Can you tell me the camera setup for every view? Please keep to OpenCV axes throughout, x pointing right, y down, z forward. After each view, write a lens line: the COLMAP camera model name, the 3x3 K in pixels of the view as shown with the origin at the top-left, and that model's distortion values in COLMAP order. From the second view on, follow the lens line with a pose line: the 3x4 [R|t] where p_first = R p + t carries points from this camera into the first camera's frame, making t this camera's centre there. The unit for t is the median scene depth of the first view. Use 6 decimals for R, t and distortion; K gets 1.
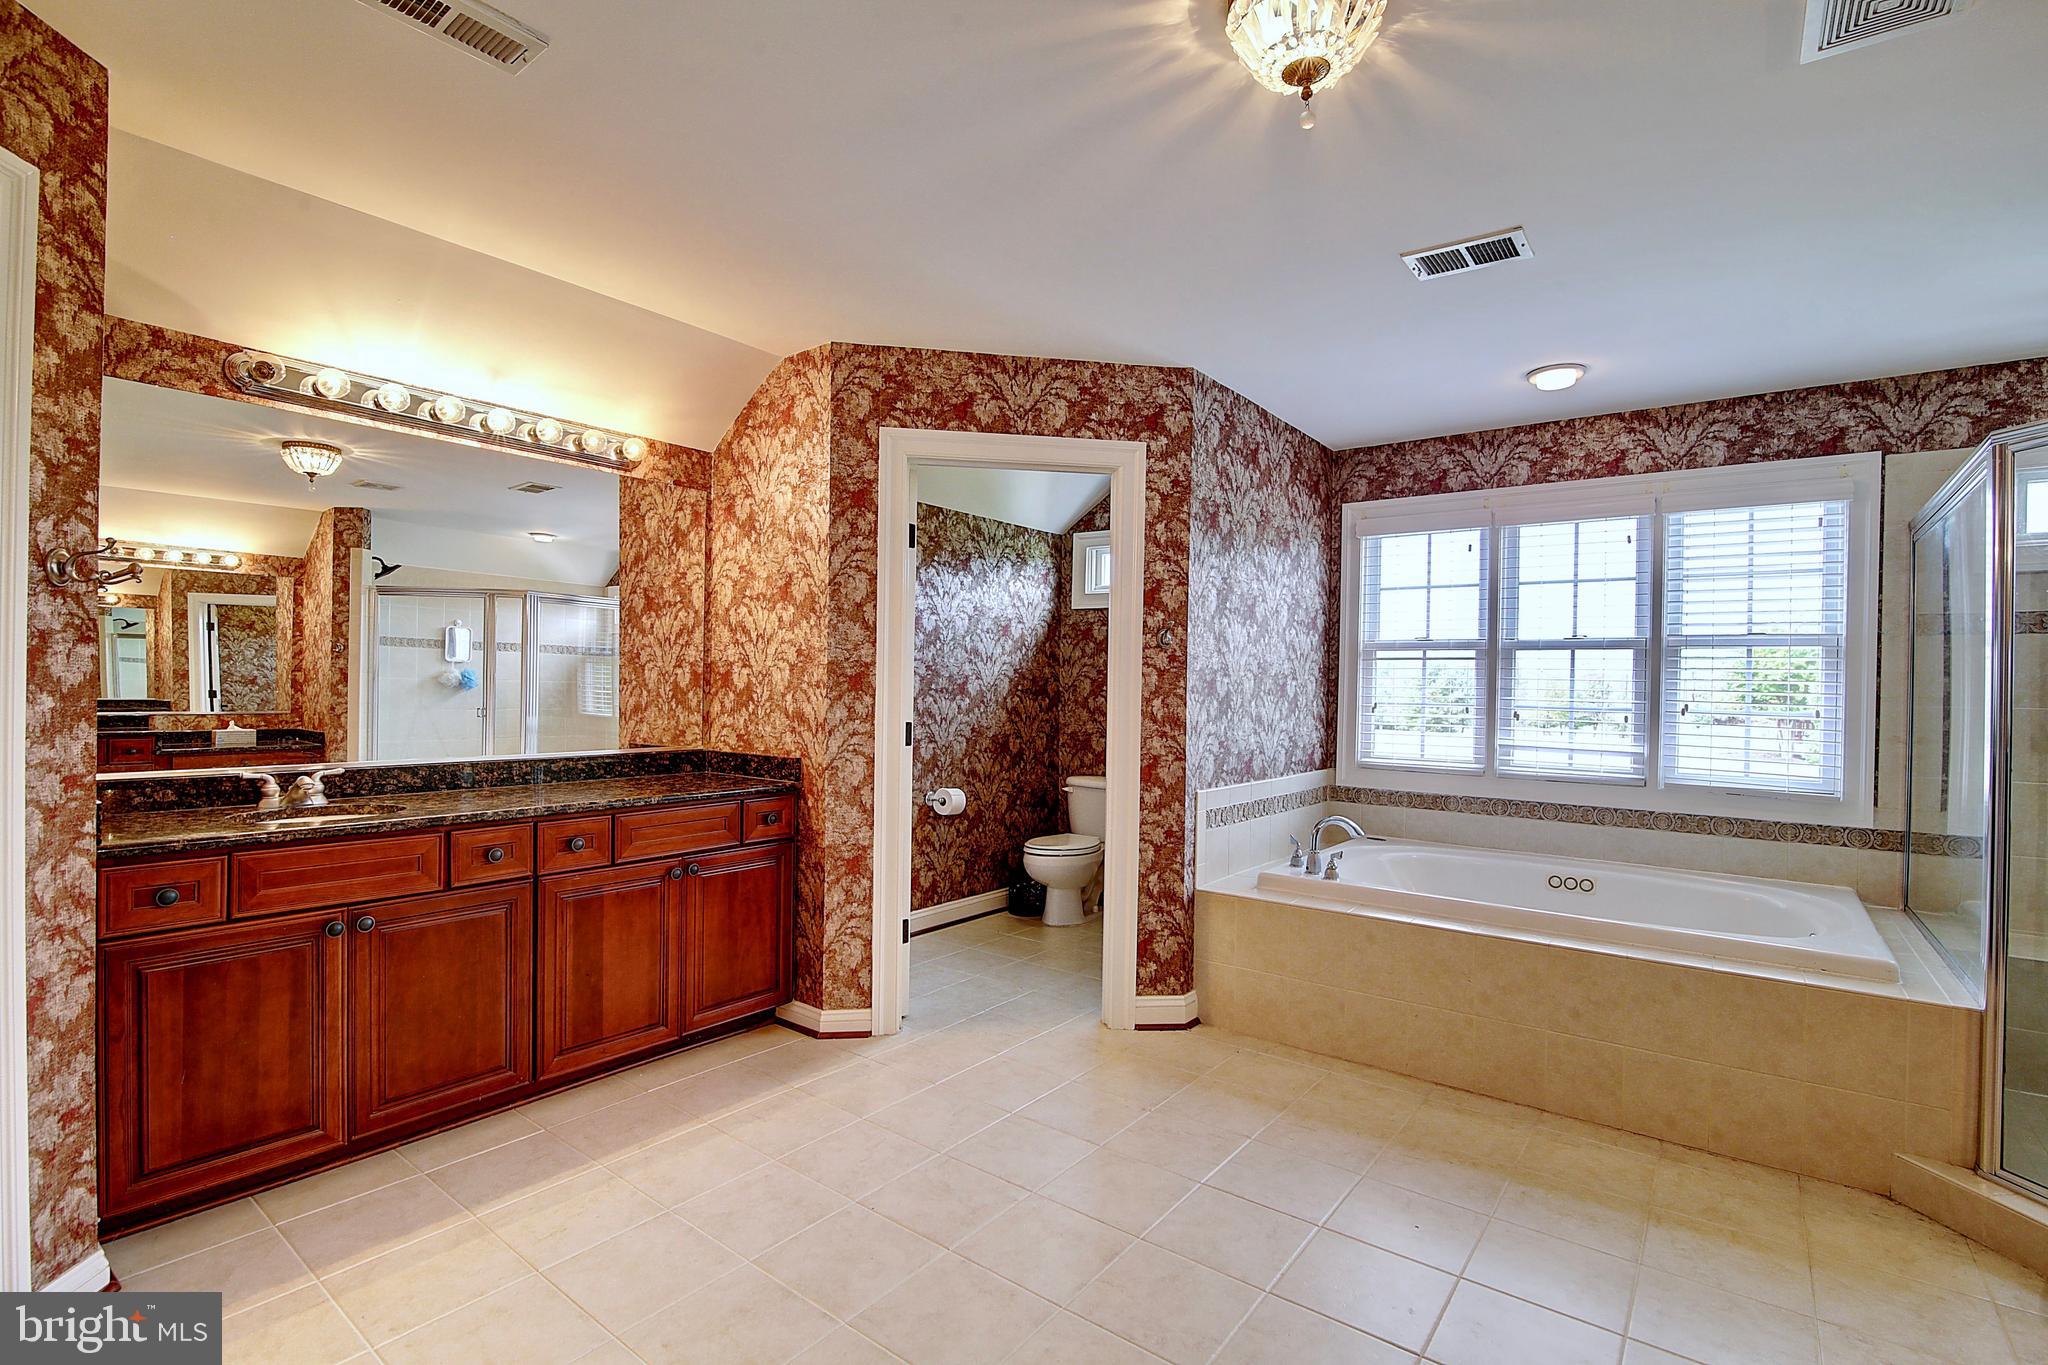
lens RADIAL K [[939.8, 0, 1022.6], [0, 939.8, 687.9], [0, 0, 1]] dist [-0.017763, -0.000733]
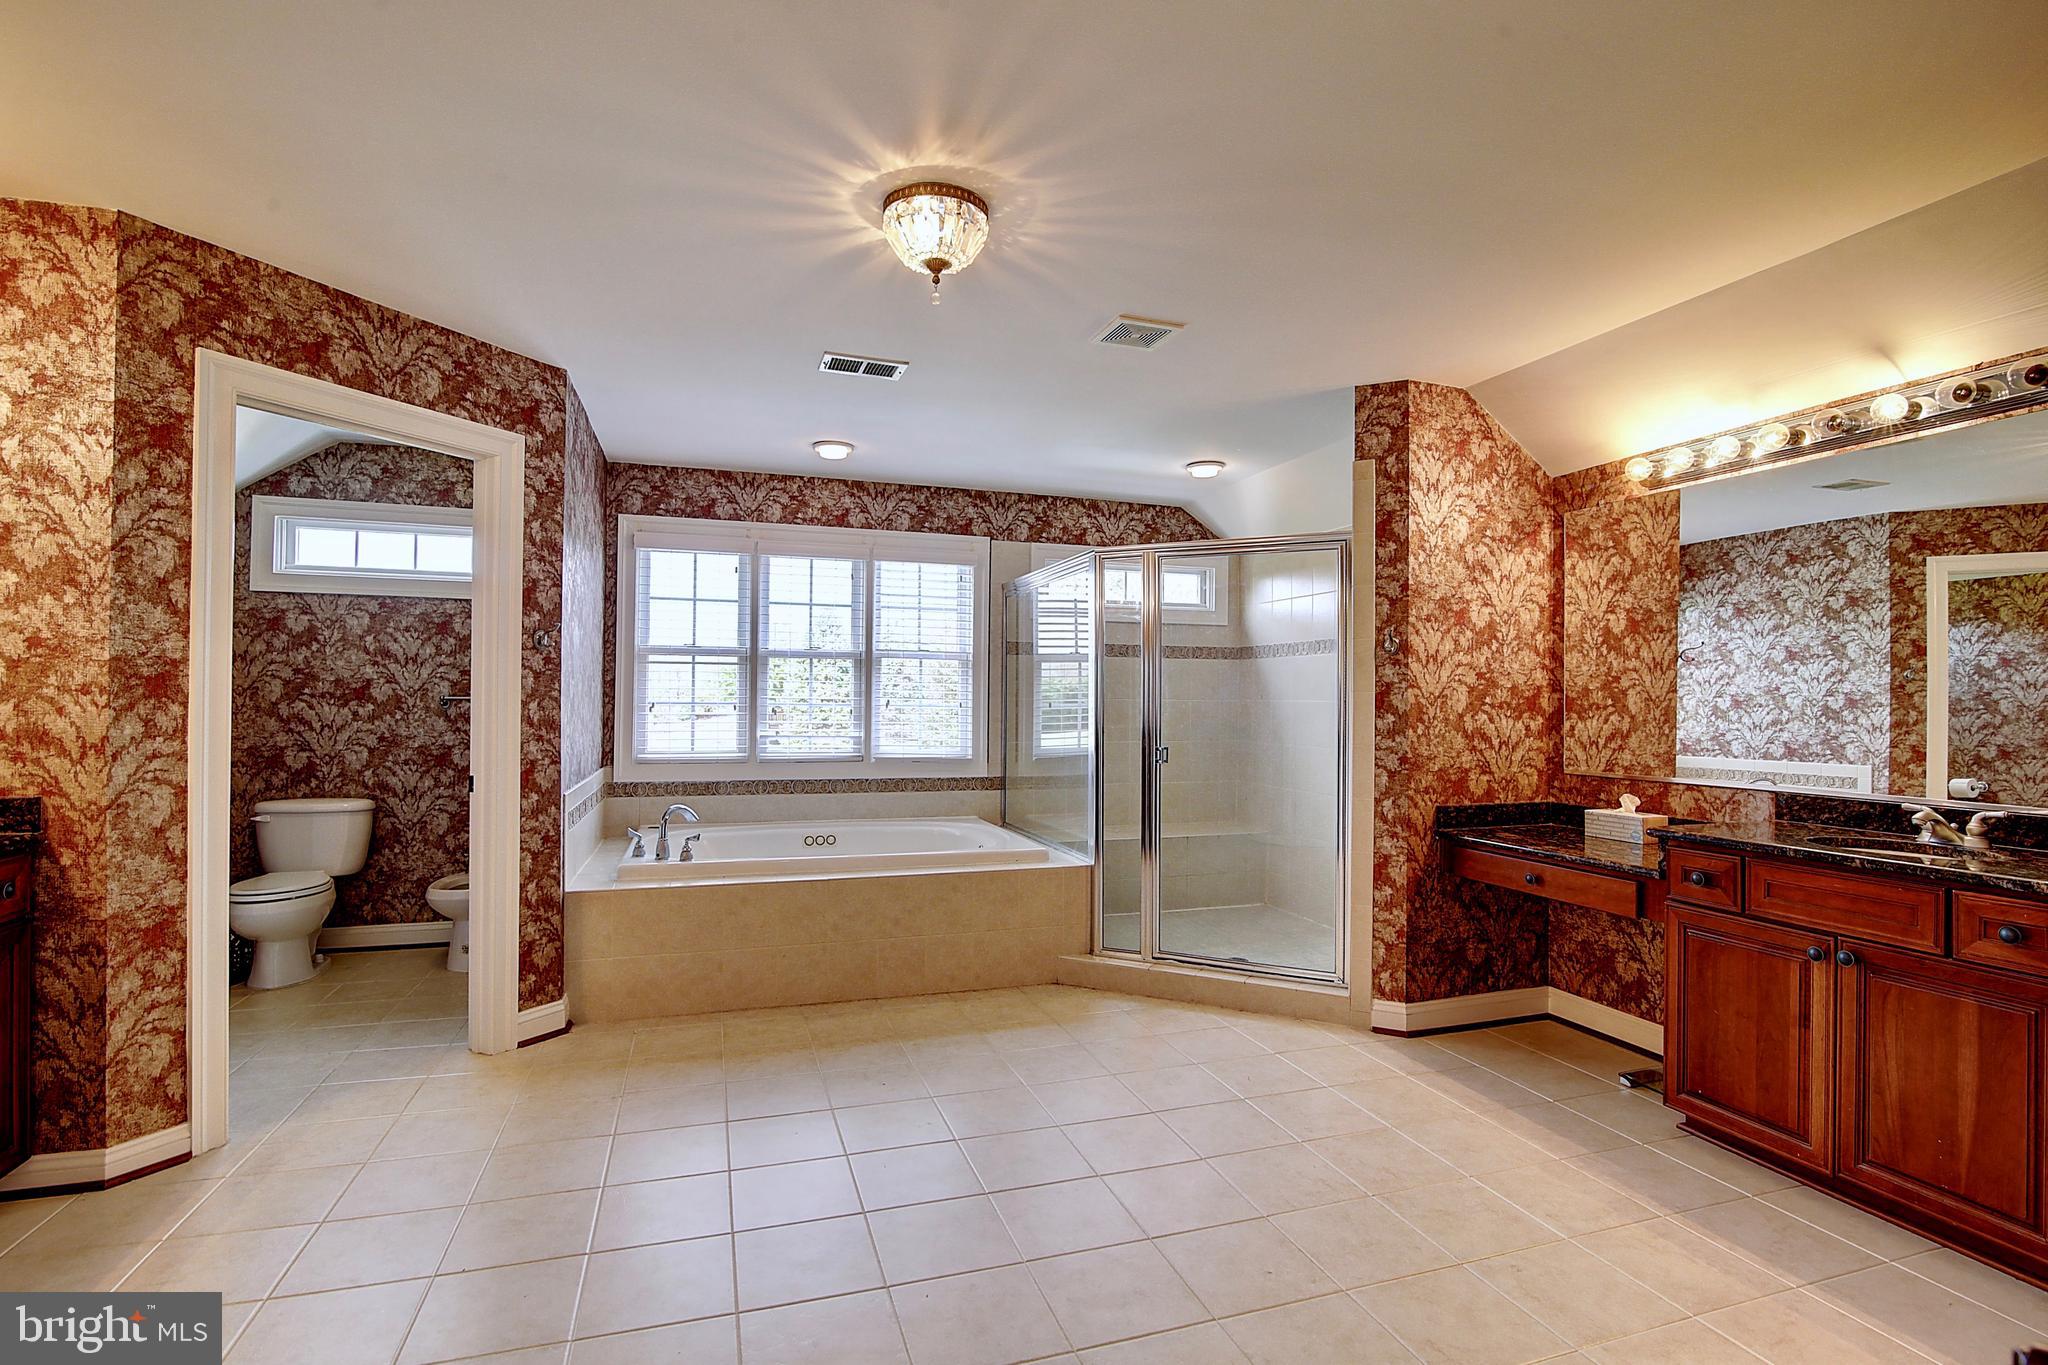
lens RADIAL K [[967.5, 0, 1023.2], [0, 967.5, 687.4], [0, 0, 1]] dist [-0.016944, 0.000452]
pose [[0.564188, -0.004429, 0.825634, -0.394576], [0.003775, 0.999989, 0.002785, -0.004150], [-0.825637, 0.001545, 0.564199, 0.020143]]
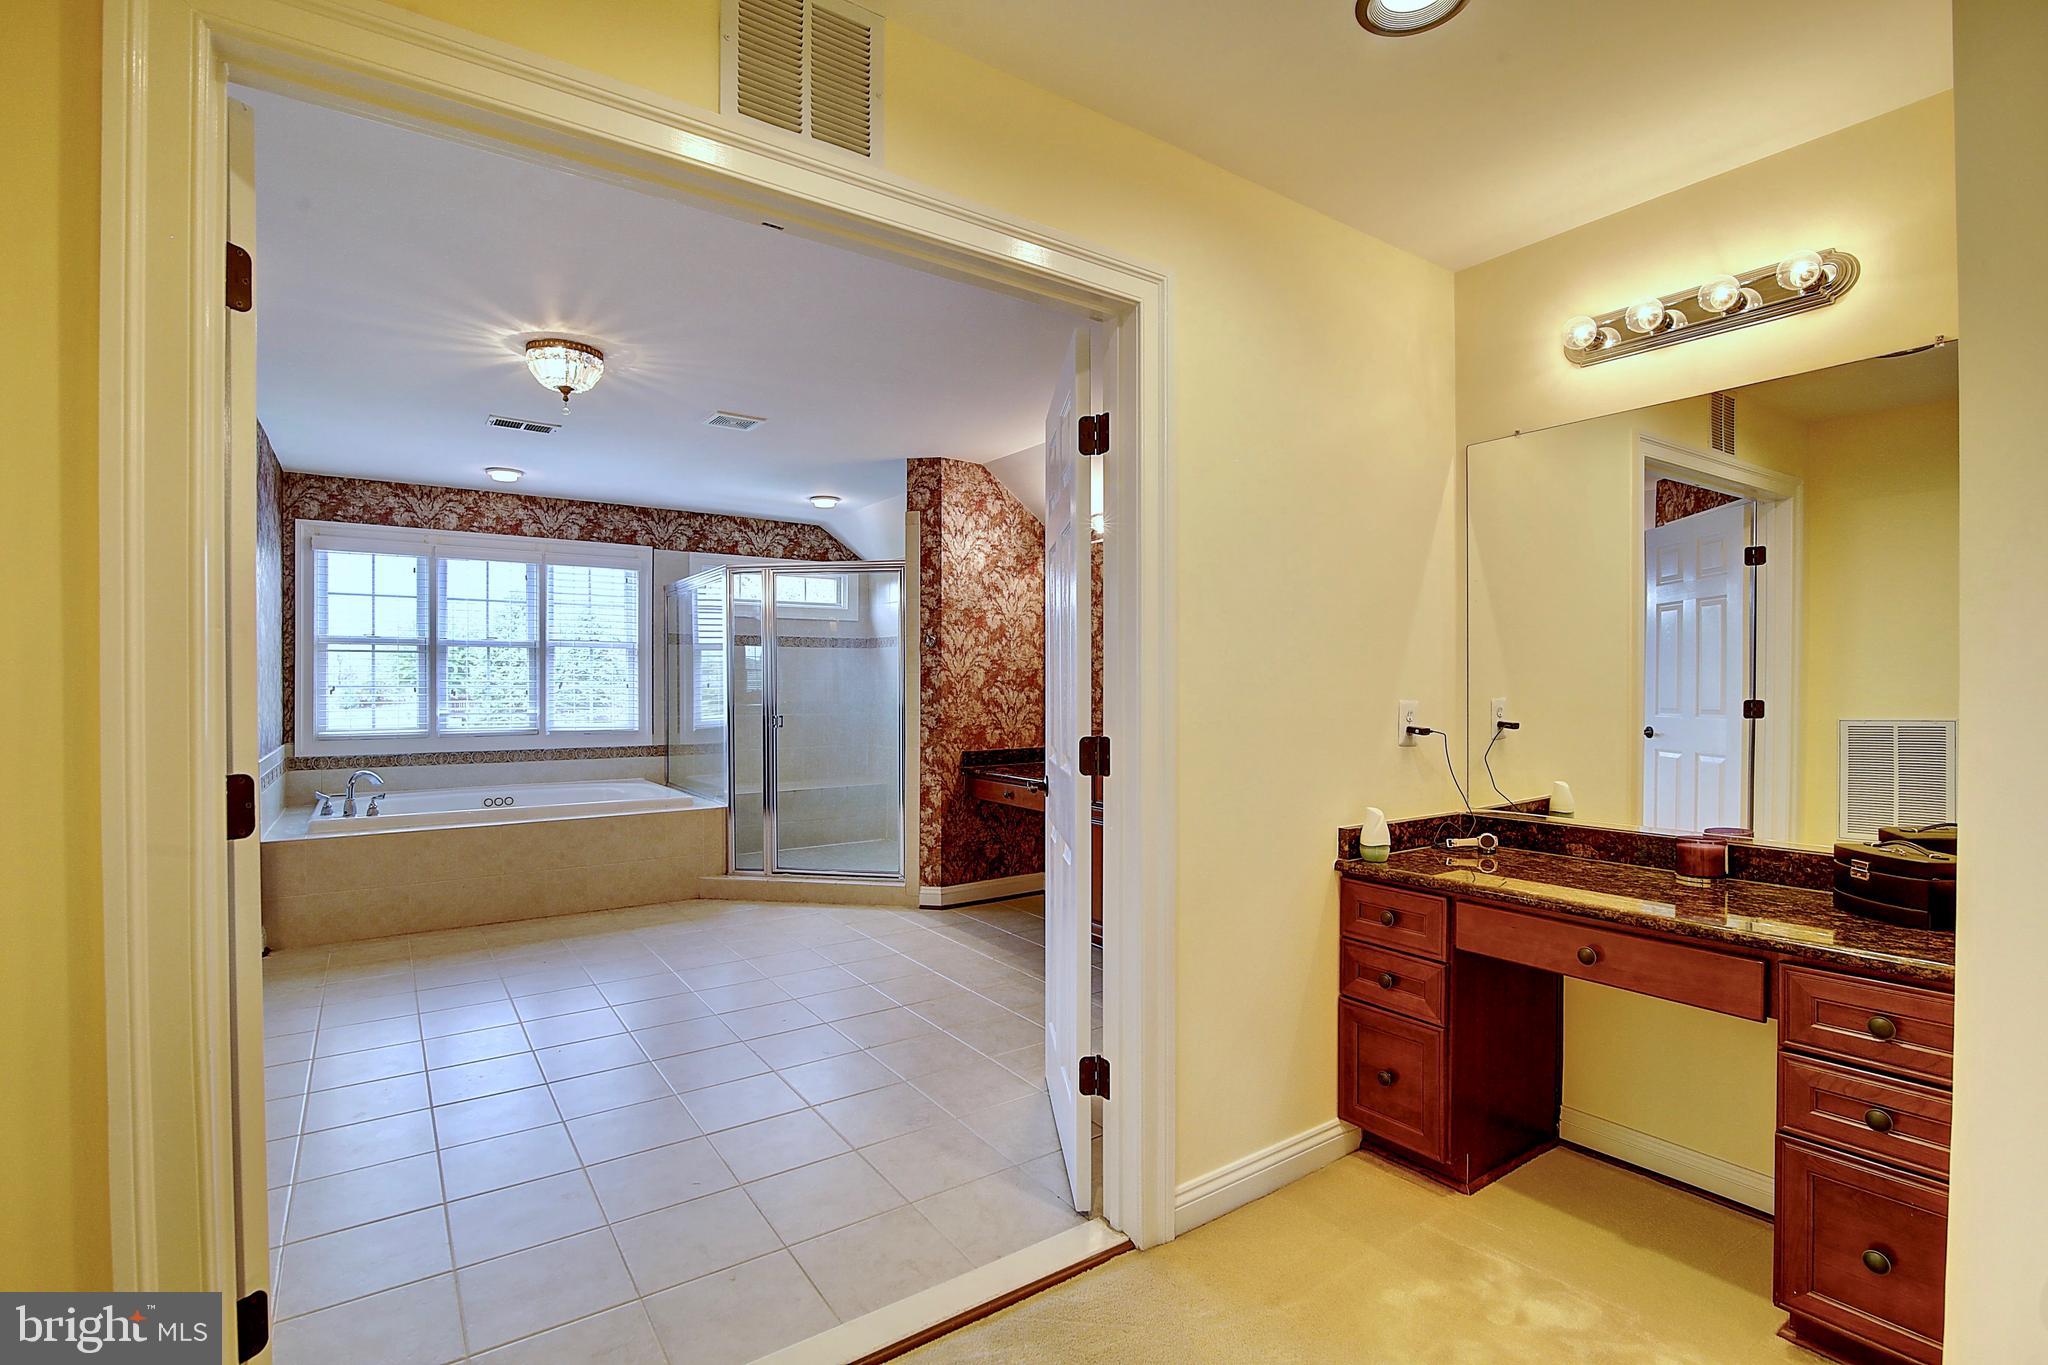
lens RADIAL K [[939.8, 0, 1022.6], [0, 939.8, 687.9], [0, 0, 1]] dist [-0.017763, -0.000733]
pose [[0.304460, -0.024651, 0.952206, -0.665315], [0.007103, 0.999696, 0.023609, -0.005904], [-0.952499, -0.000424, 0.304543, -0.305840]]
